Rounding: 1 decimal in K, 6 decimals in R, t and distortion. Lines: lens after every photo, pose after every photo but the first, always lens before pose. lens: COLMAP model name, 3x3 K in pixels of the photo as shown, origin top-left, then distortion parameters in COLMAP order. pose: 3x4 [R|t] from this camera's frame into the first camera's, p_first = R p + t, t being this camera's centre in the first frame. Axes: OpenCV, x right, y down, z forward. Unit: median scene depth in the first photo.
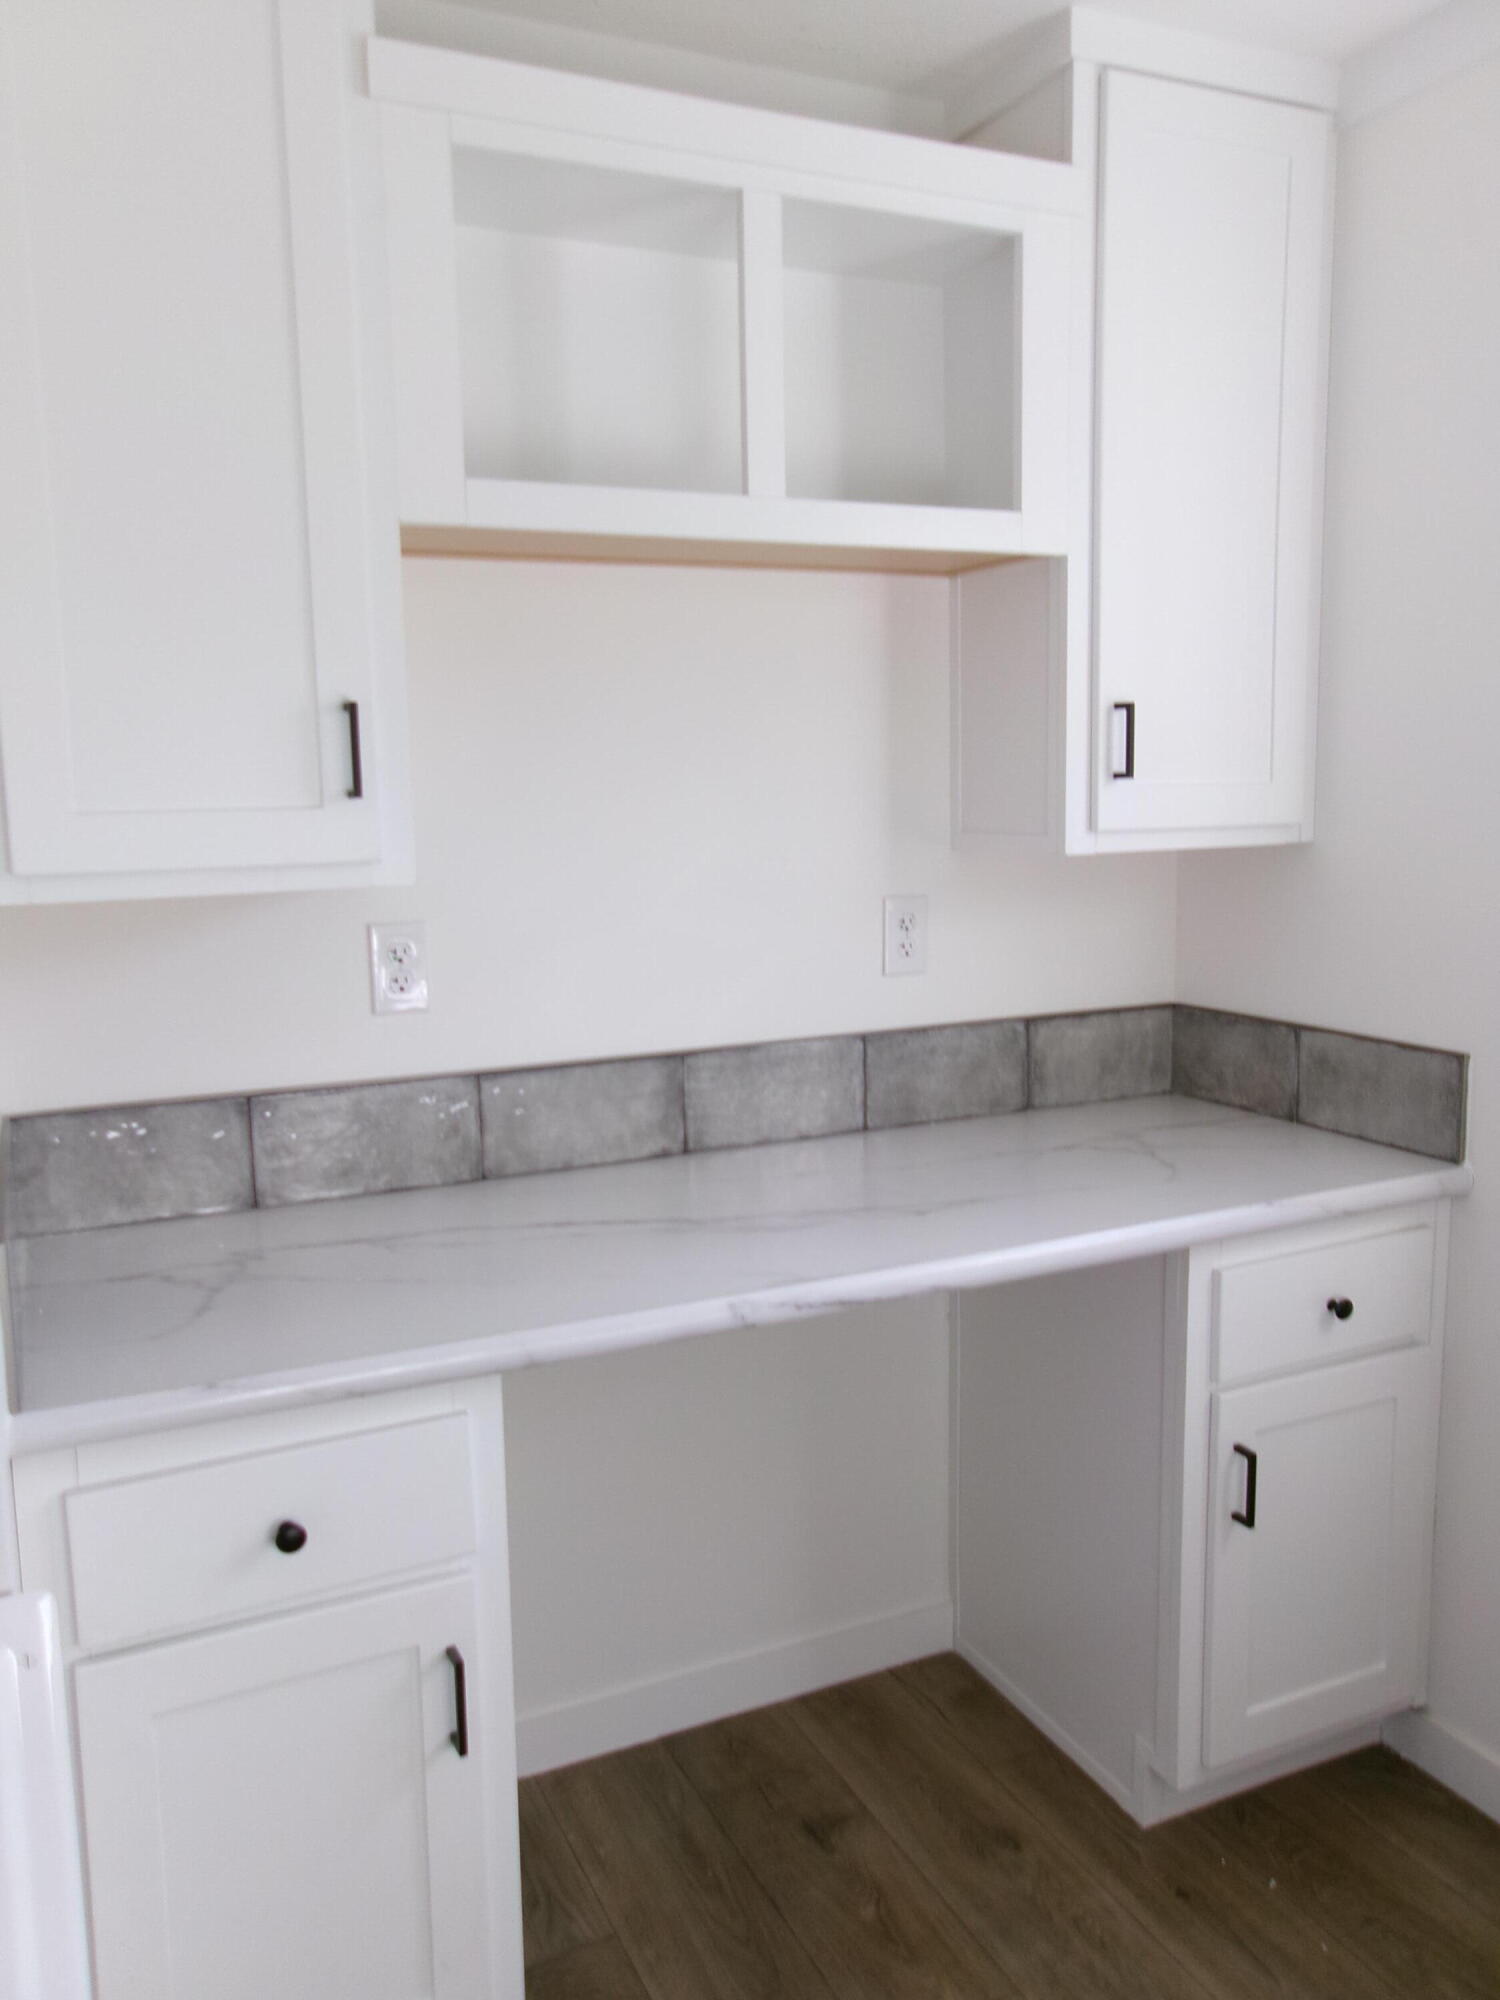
lens RADIAL K [[1552.1, 0, 756.4], [0, 1552.1, 1000.2], [0, 0, 1]] dist [-0.012996, 0.022032]
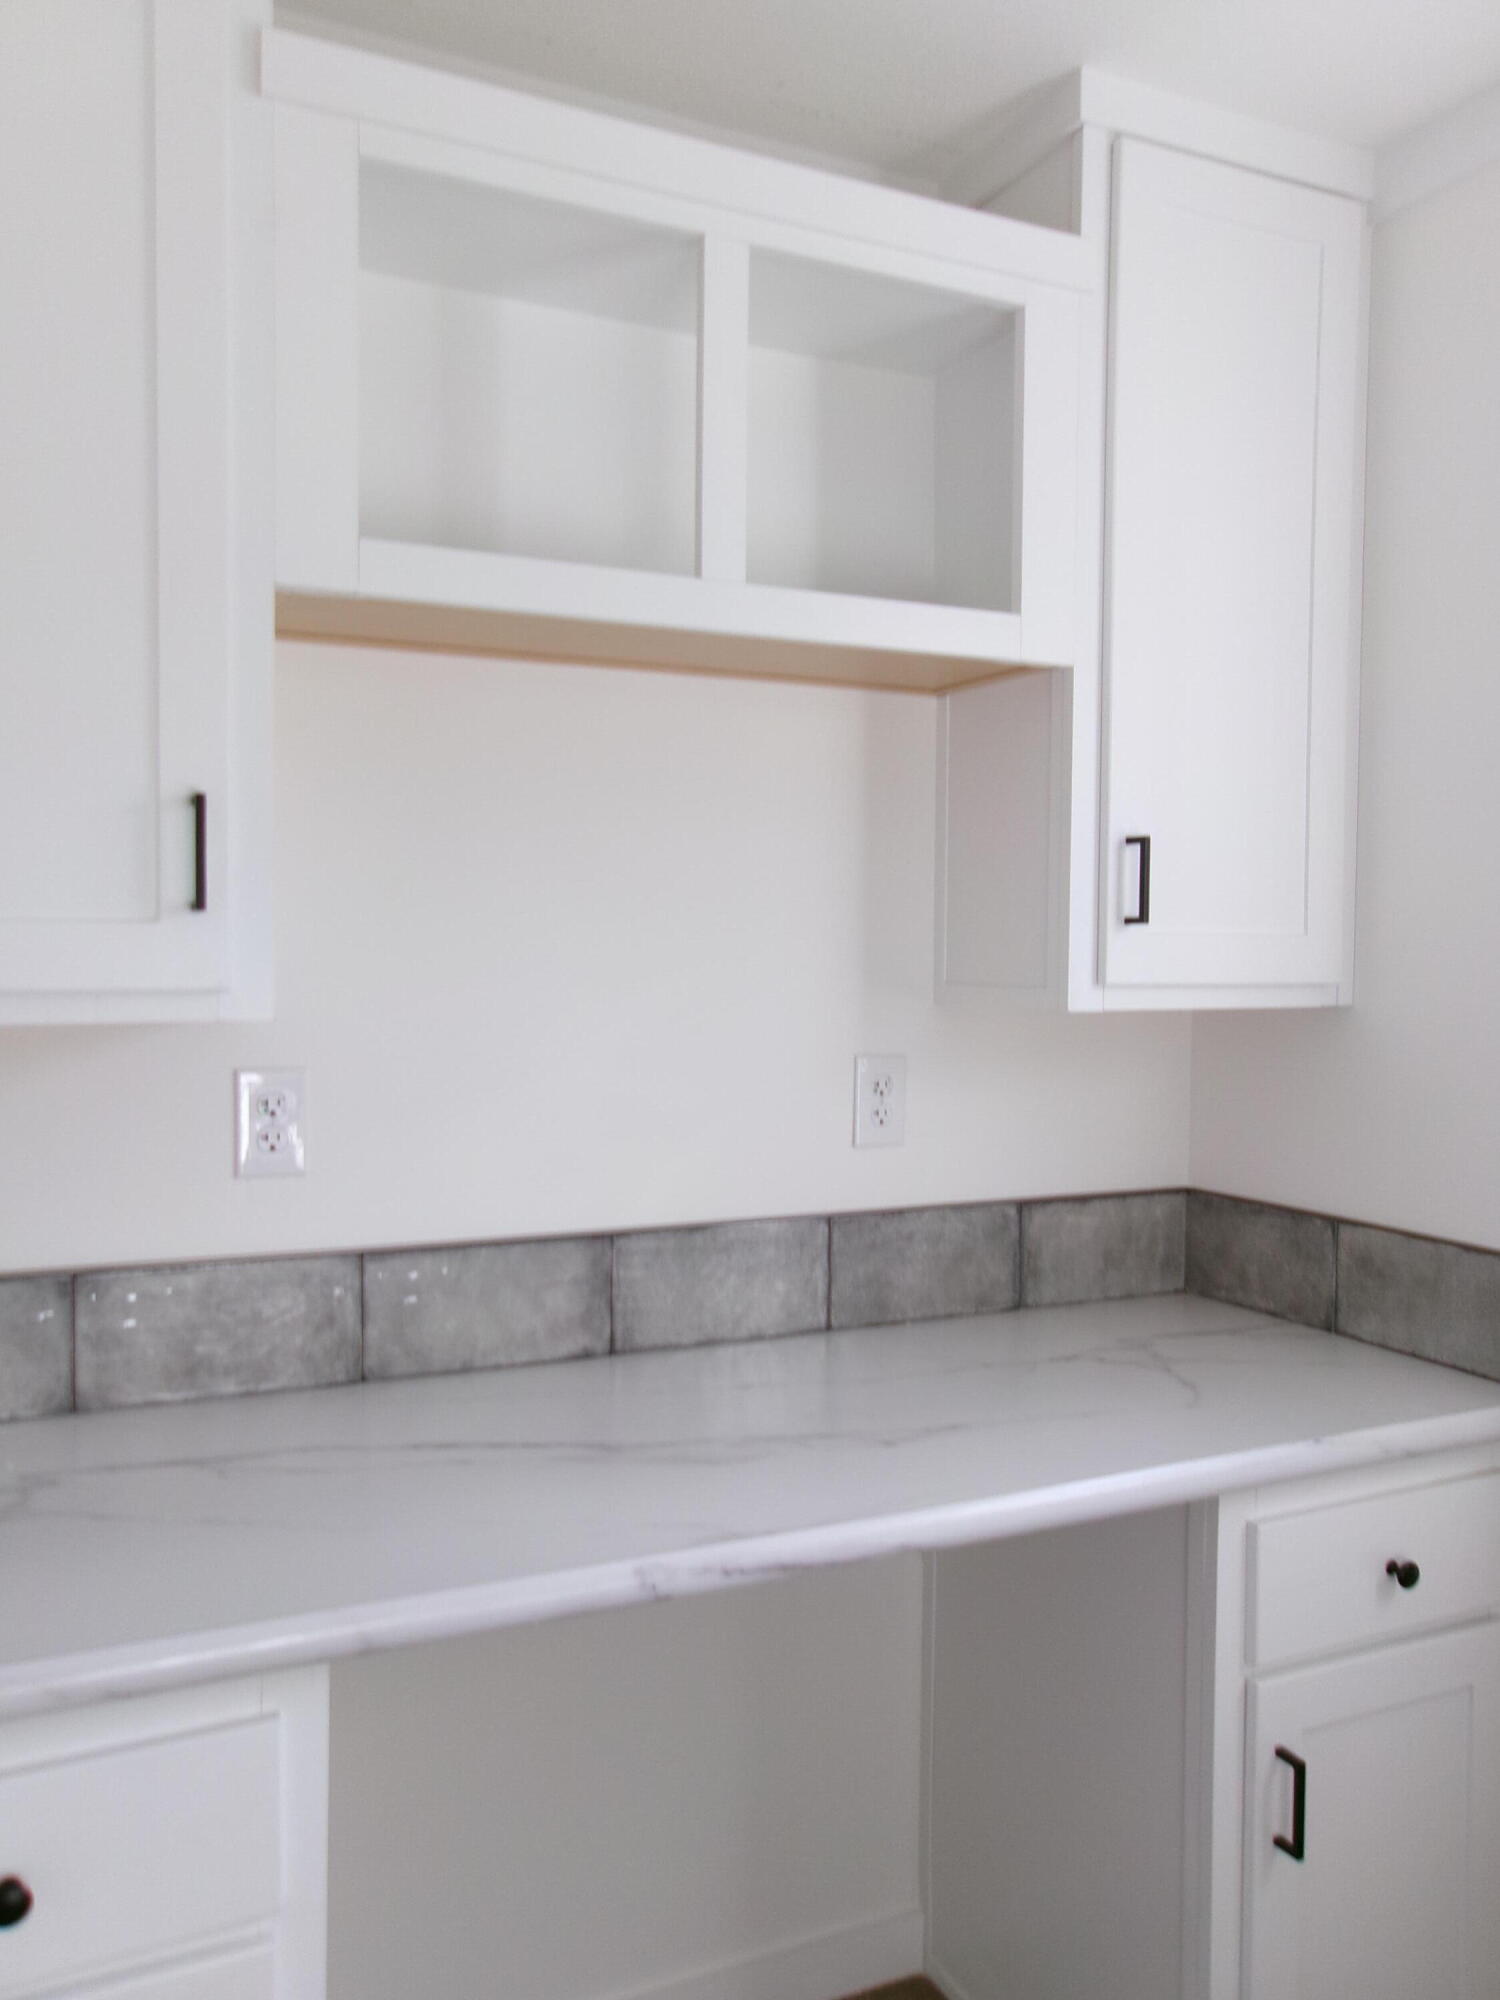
lens RADIAL K [[1552.1, 0, 742.3], [0, 1552.1, 1006.4], [0, 0, 1]] dist [-0.012996, 0.022032]
pose [[0.999633, 0.027051, -0.001536, 0.023037], [-0.027066, 0.994353, -0.102610, -0.004263], [-0.001248, 0.102614, 0.994720, 0.161637]]
